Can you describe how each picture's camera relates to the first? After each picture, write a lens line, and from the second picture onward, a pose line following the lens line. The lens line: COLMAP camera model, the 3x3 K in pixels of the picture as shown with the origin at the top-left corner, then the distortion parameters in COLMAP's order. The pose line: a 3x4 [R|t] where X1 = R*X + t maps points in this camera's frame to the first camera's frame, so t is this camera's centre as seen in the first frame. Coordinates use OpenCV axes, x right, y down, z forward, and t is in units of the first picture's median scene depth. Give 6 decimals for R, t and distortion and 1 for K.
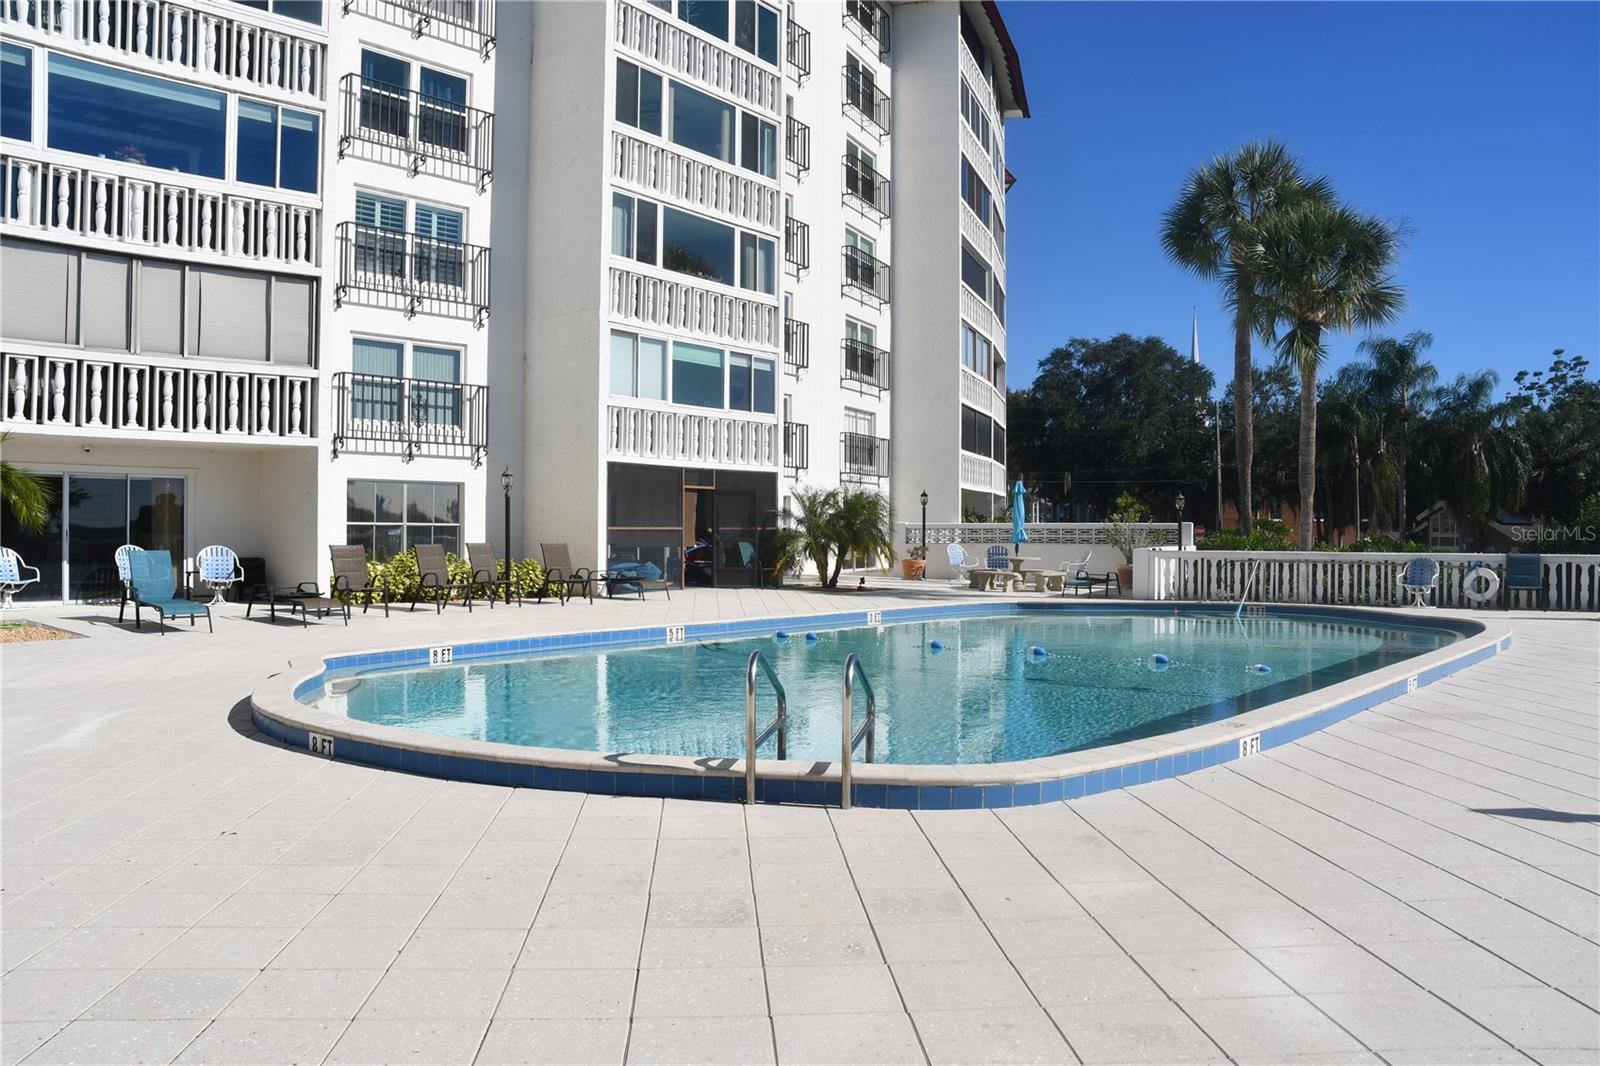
lens RADIAL K [[1277.4, 0, 801.2], [0, 1277.4, 510.6], [0, 0, 1]] dist [-0.168967, 0.178942]
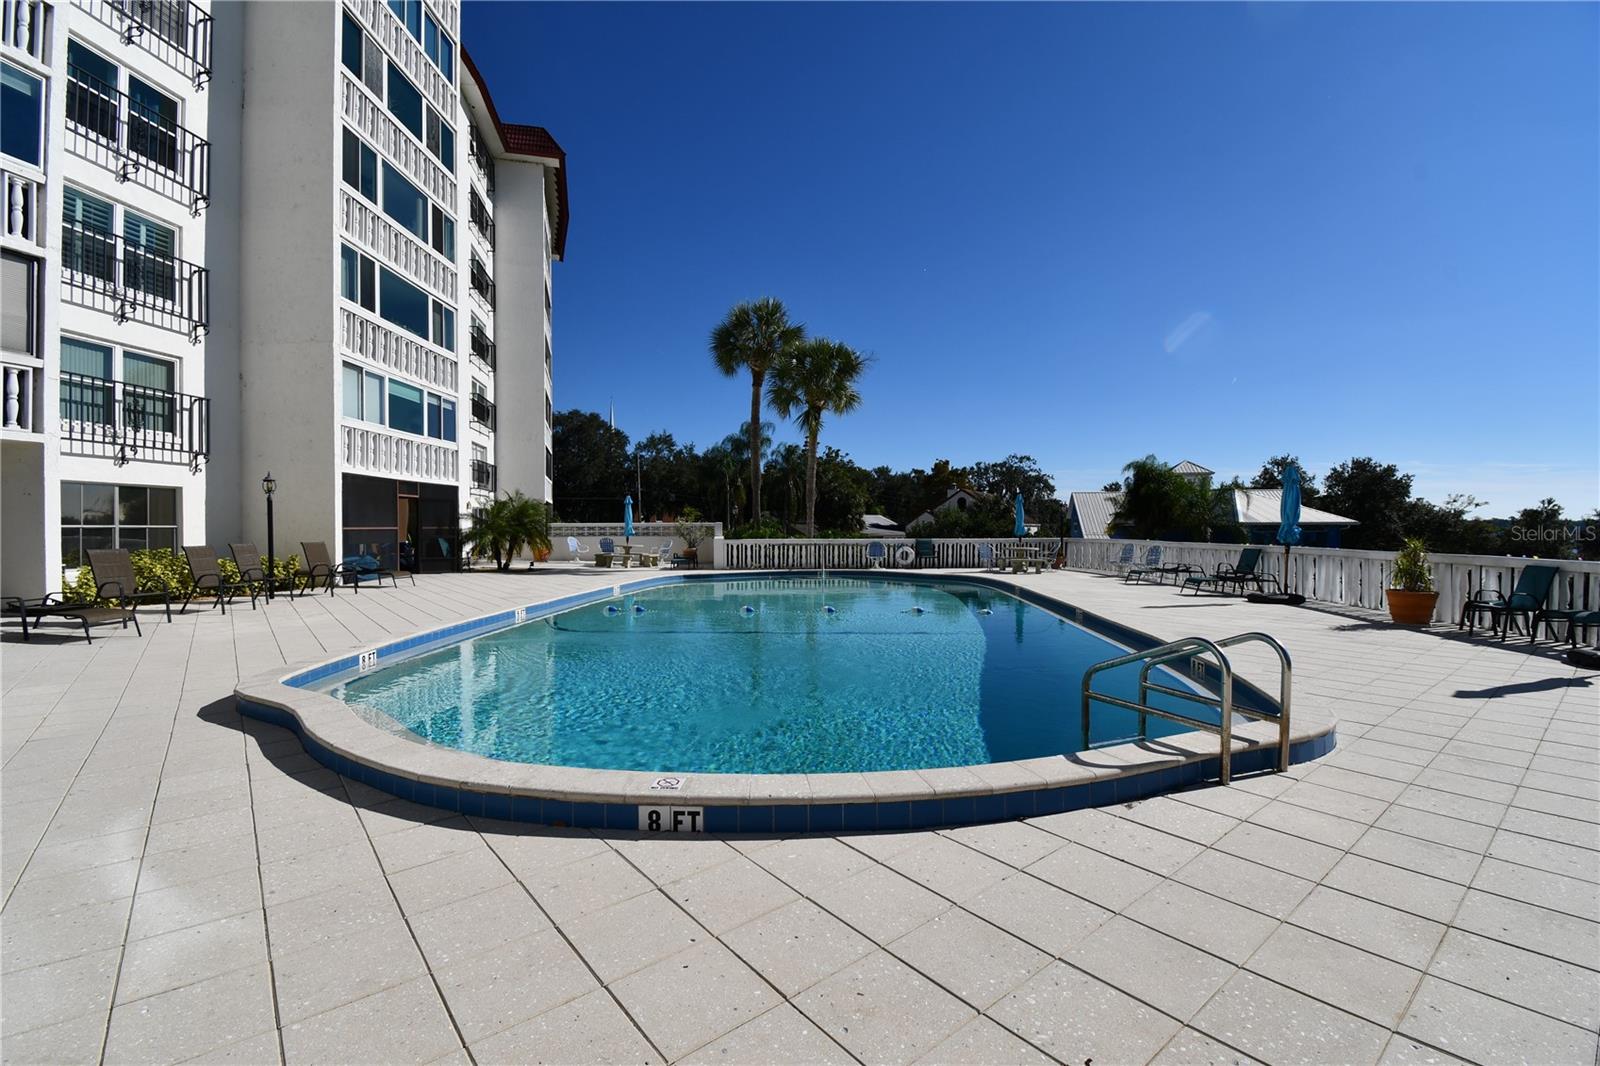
lens RADIAL K [[714.7, 0, 822.4], [0, 714.7, 539.3], [0, 0, 1]] dist [0.001131, -0.015395]
pose [[0.809053, -0.016370, 0.587507, -0.178890], [-0.002687, 0.999499, 0.031549, 0.001730], [-0.587729, -0.027104, 0.808604, 0.192257]]
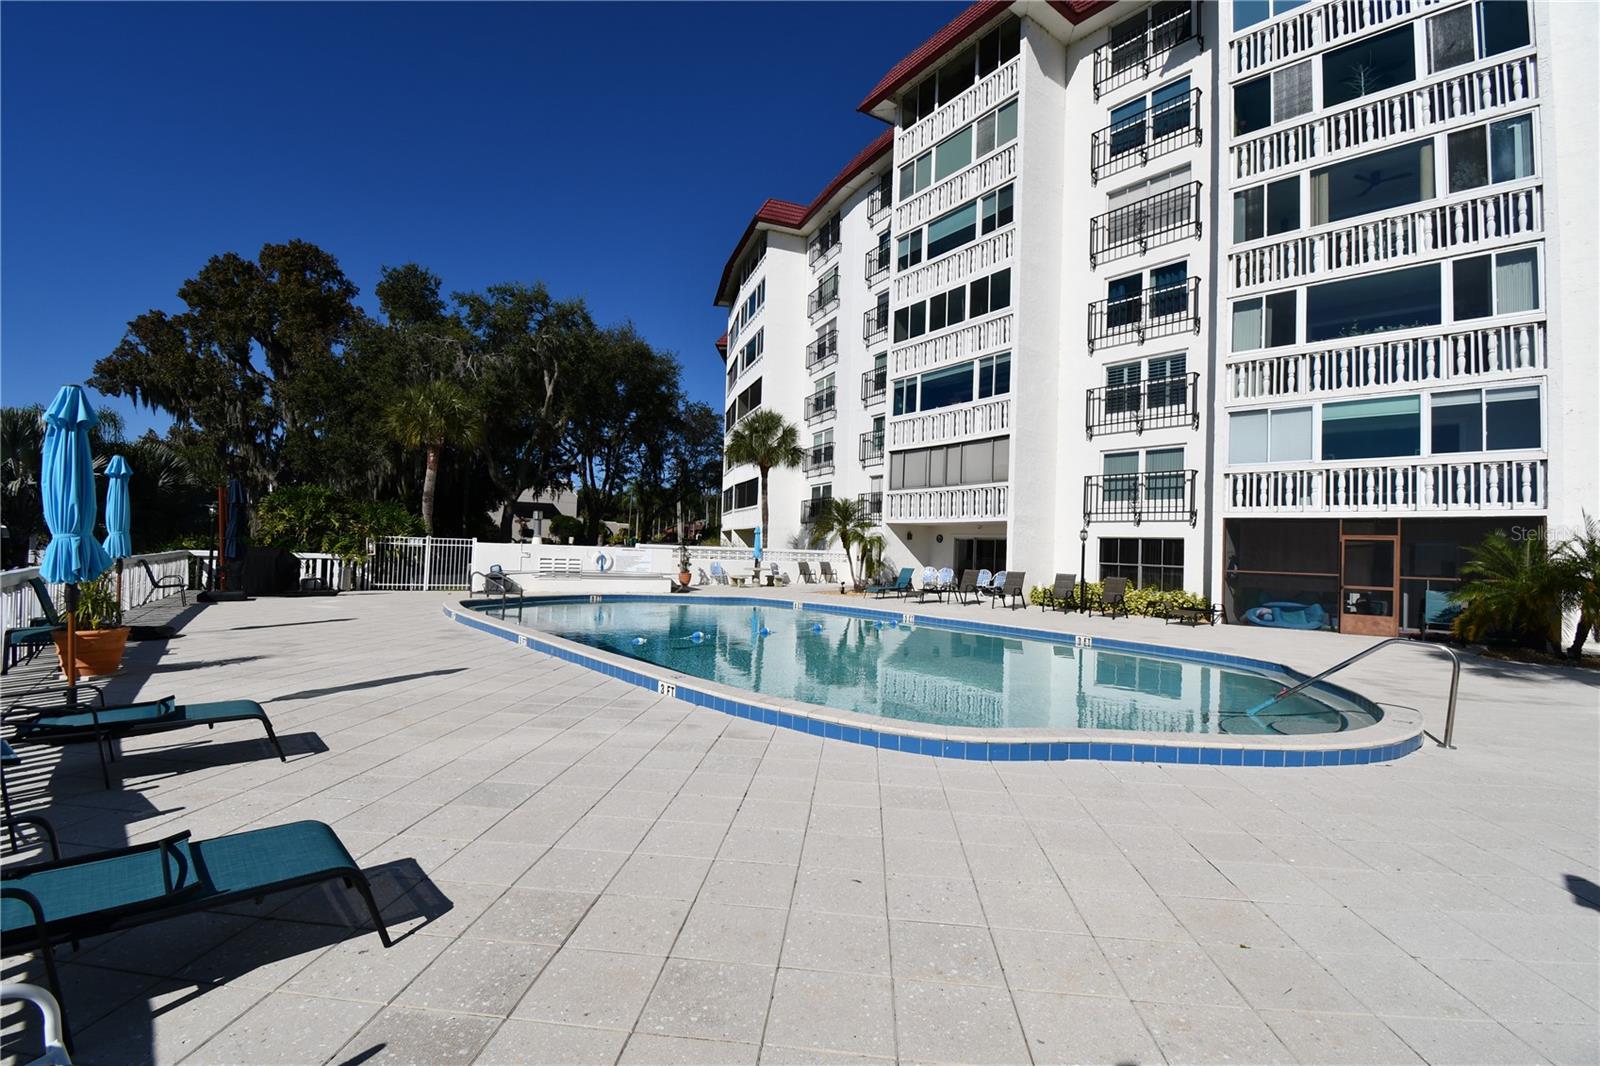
lens RADIAL K [[714.7, 0, 822.4], [0, 714.7, 539.3], [0, 0, 1]] dist [0.001131, -0.015395]
pose [[-0.145882, -0.025420, -0.988975, 0.601348], [-0.019005, 0.999557, -0.022888, 0.006462], [0.989119, 0.015457, -0.146300, 0.698740]]
